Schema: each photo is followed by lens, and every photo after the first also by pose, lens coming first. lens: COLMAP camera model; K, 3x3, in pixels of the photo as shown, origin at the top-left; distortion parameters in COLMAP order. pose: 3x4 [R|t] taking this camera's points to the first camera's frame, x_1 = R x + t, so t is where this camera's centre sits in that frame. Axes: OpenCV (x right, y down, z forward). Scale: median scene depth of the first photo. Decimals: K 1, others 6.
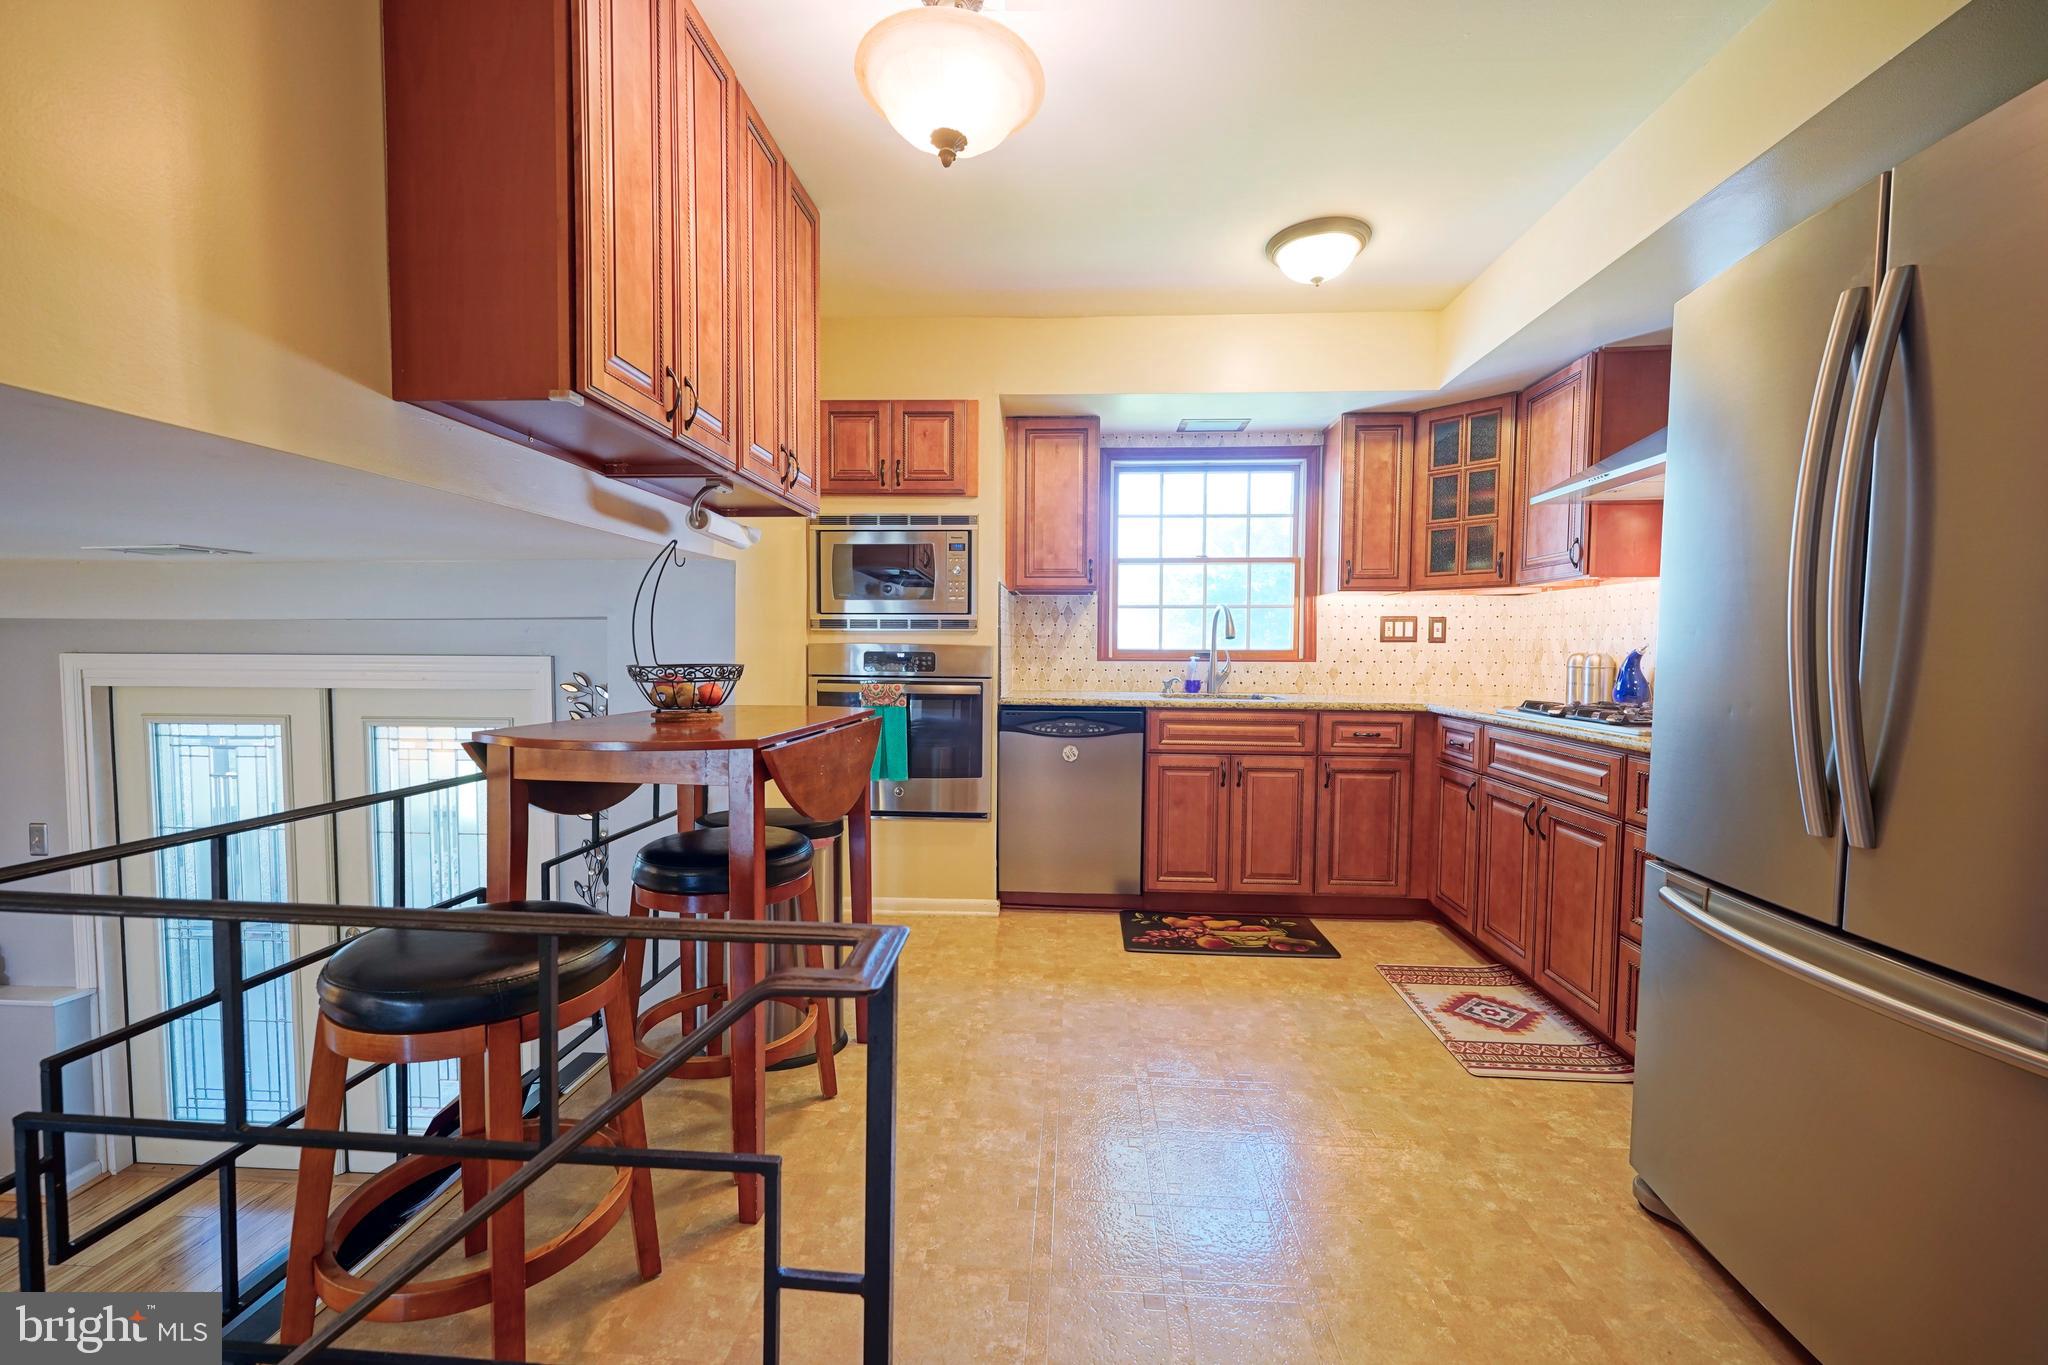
lens RADIAL K [[826.0, 0, 1028.1], [0, 826.0, 689.7], [0, 0, 1]] dist [-0.001060, -0.000391]
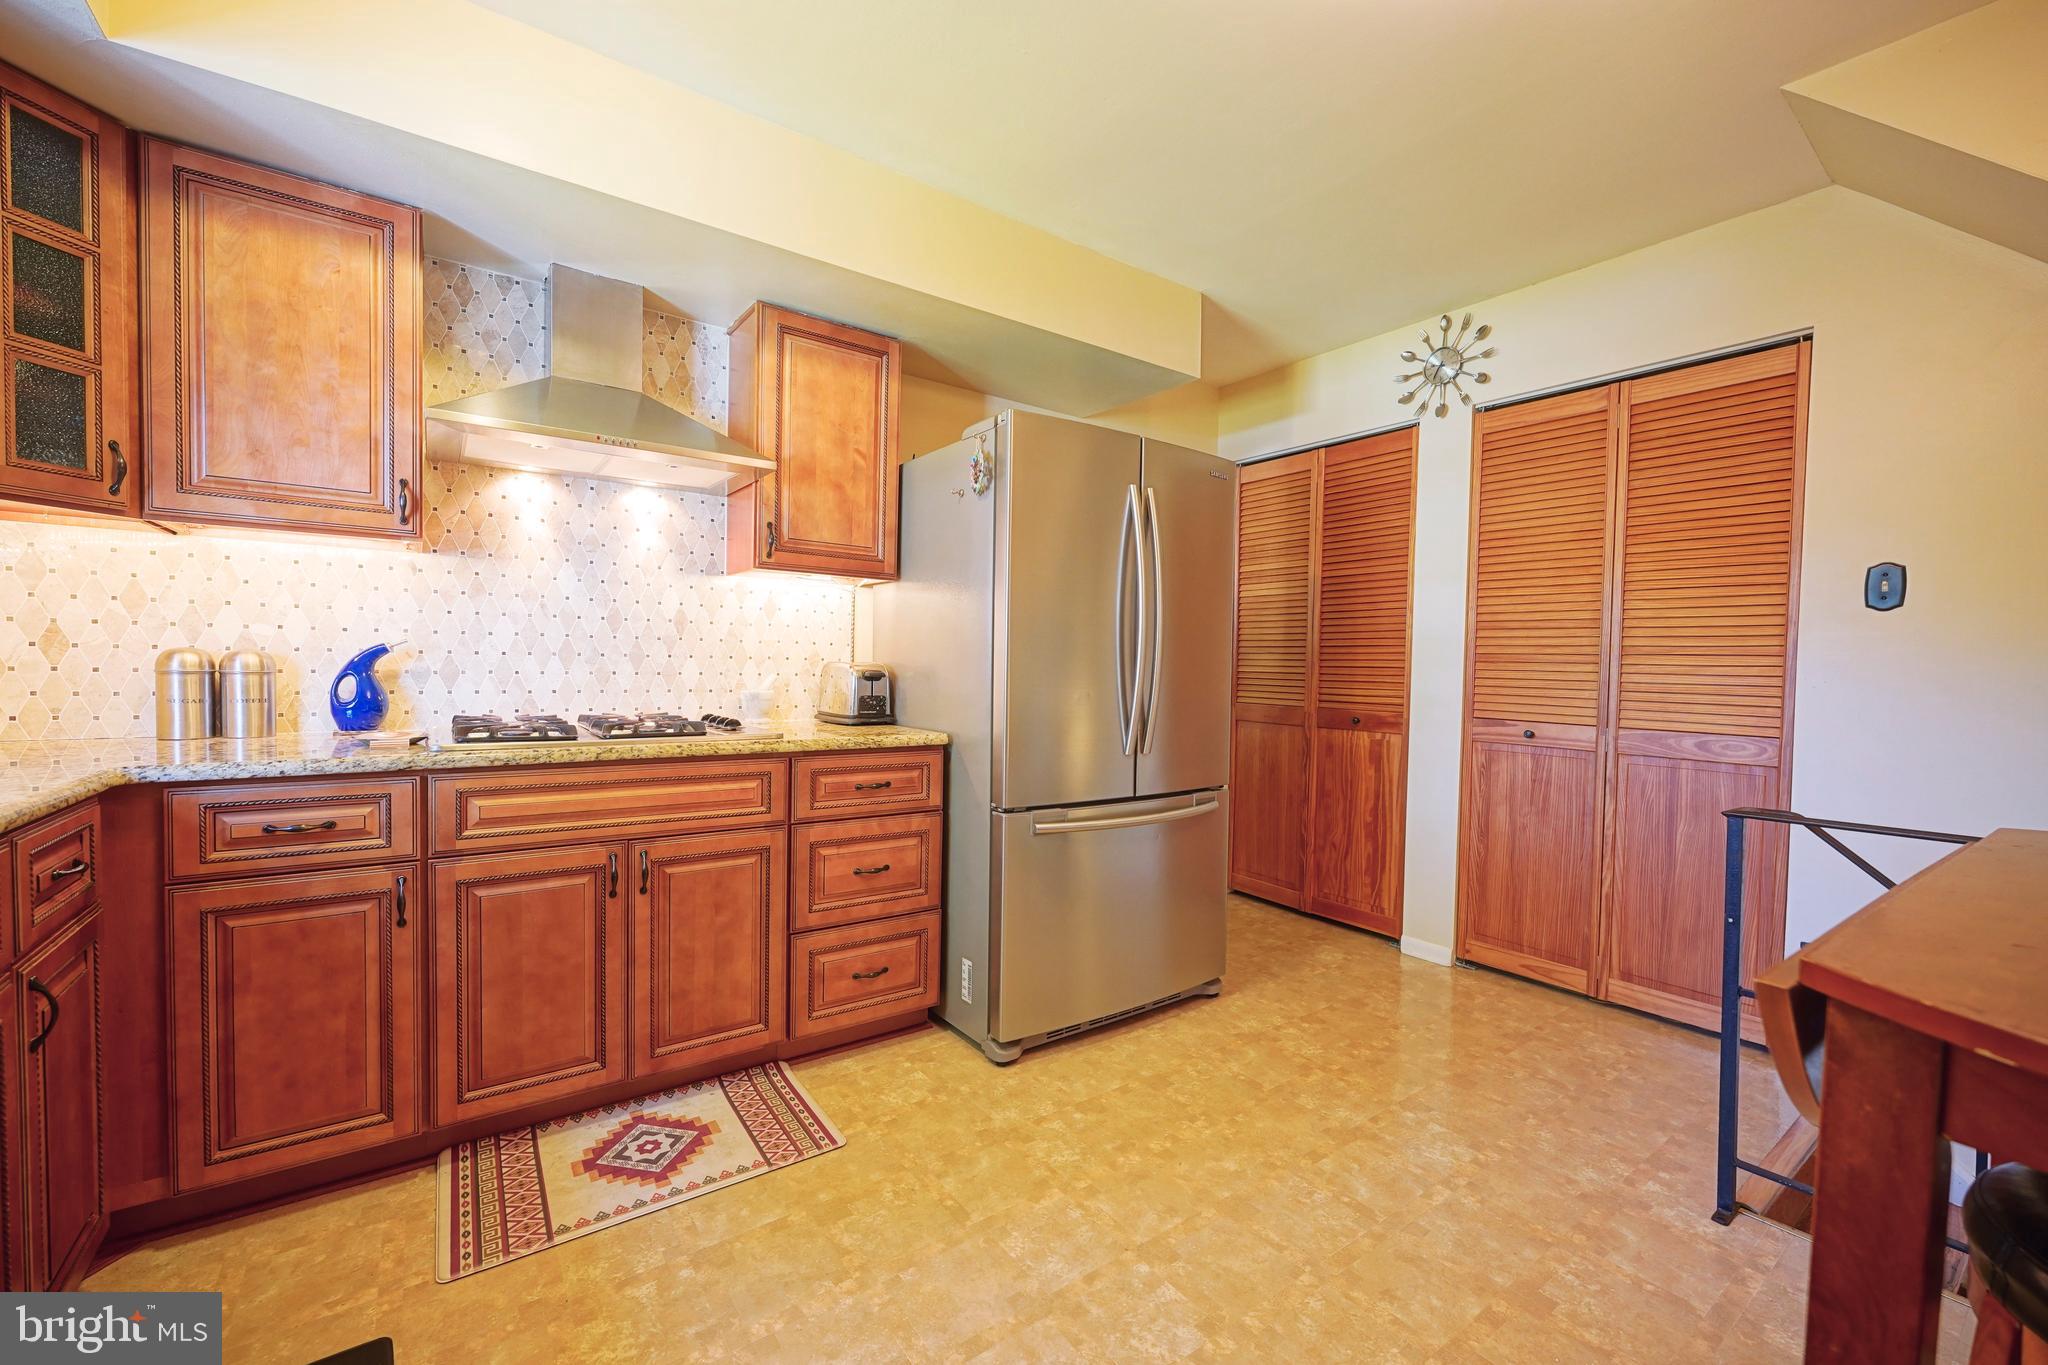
lens RADIAL K [[826.0, 0, 1029.9], [0, 826.0, 691.3], [0, 0, 1]] dist [-0.001060, -0.000391]
pose [[-0.636760, -0.050801, 0.769387, -0.151643], [0.015167, 0.996809, 0.078370, -0.049793], [-0.770913, 0.061572, -0.633958, 0.891664]]
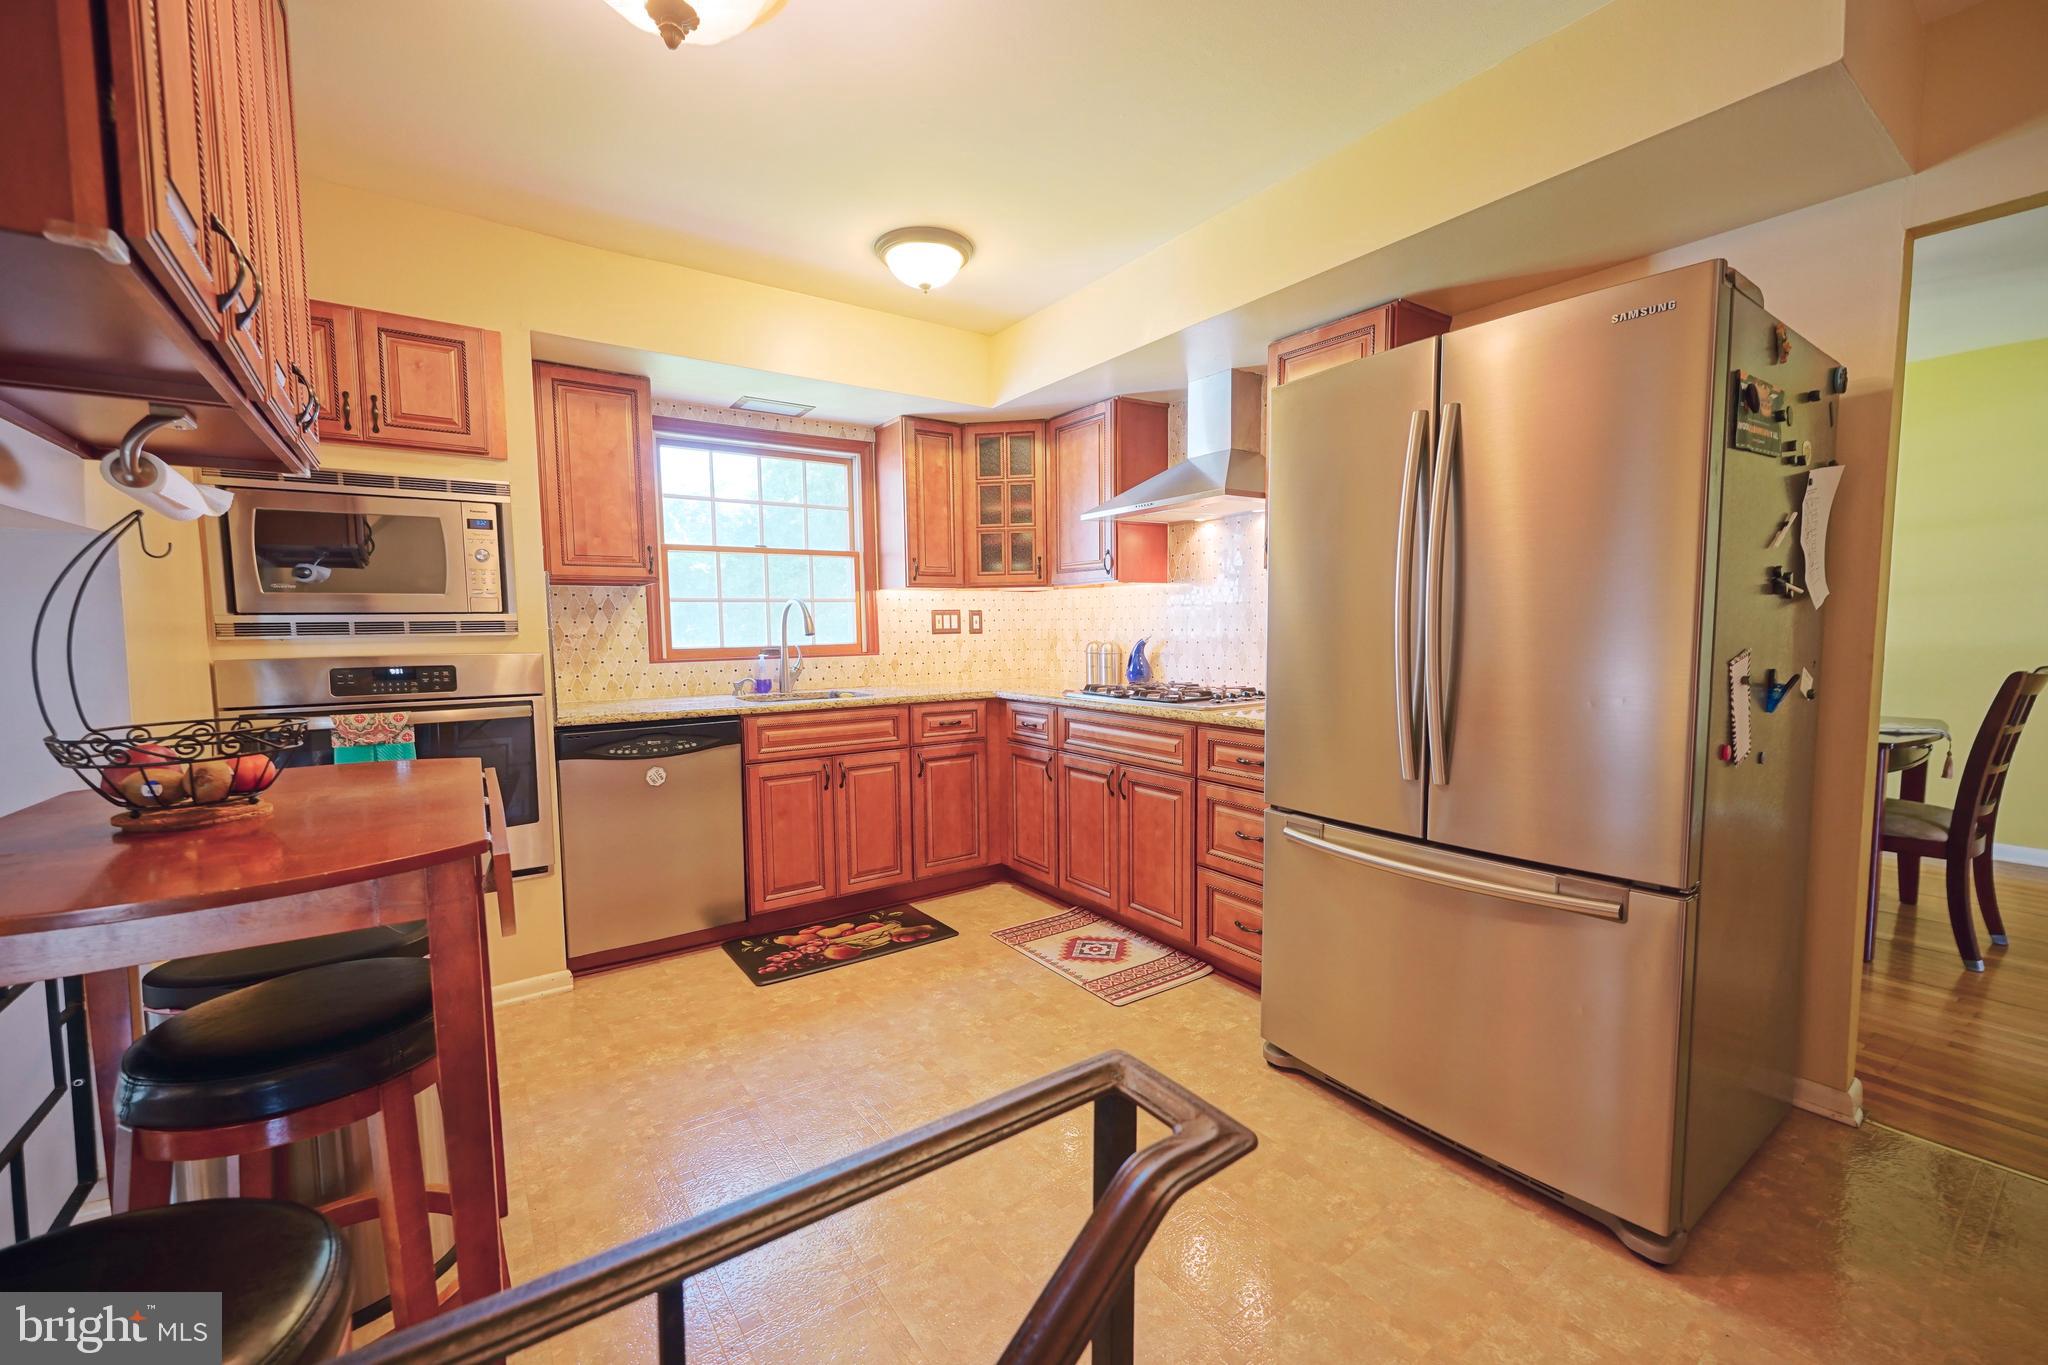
lens RADIAL K [[826.0, 0, 1027.6], [0, 826.0, 691.3], [0, 0, 1]] dist [-0.001060, -0.000391]
pose [[0.778041, -0.066870, 0.624644, -0.179030], [0.049866, 0.997755, 0.044701, -0.029734], [-0.626231, -0.003631, 0.779629, 0.100183]]
